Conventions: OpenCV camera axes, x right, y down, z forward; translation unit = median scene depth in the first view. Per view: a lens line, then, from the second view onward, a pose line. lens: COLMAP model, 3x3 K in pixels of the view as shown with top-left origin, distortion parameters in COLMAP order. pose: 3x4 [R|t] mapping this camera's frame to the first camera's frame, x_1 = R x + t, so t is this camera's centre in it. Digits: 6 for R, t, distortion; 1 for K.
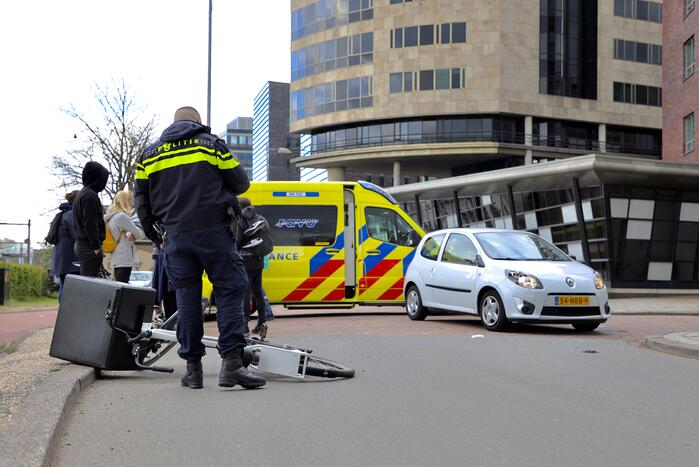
lens RADIAL K [[877.5, 0, 349.5], [0, 877.5, 233.5], [0, 0, 1]] dist [0.190585, 0.036303]
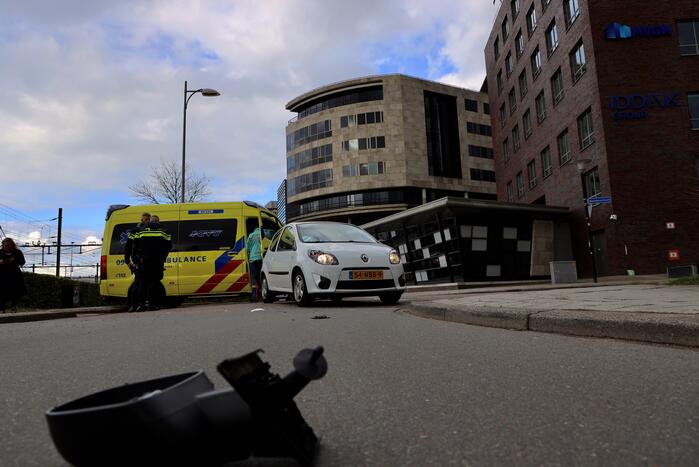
lens RADIAL K [[483.2, 0, 349.5], [0, 483.2, 233.5], [0, 0, 1]] dist [-0.052624, 0.026823]
pose [[0.999102, -0.039760, 0.014637, 0.069609], [0.040652, 0.996937, -0.066814, 0.019959], [-0.011935, 0.067349, 0.997658, 0.127244]]
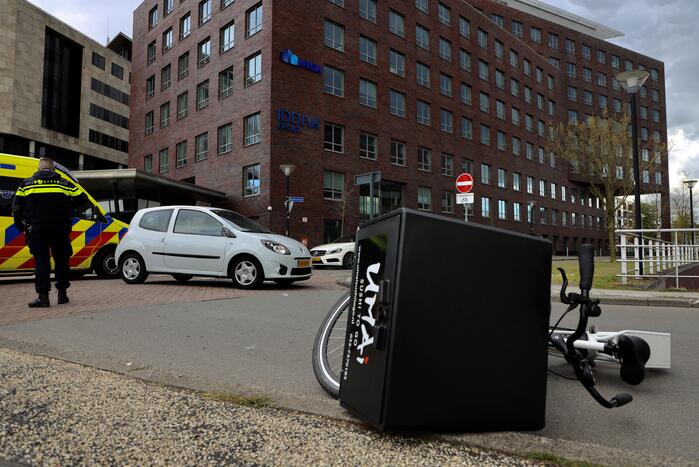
lens RADIAL K [[483.2, 0, 349.5], [0, 483.2, 233.5], [0, 0, 1]] dist [-0.052624, 0.026823]
pose [[0.651112, 0.029131, 0.758423, -0.081996], [-0.038292, 0.999251, -0.005507, 0.009832], [-0.758015, -0.025456, 0.651740, 0.146468]]
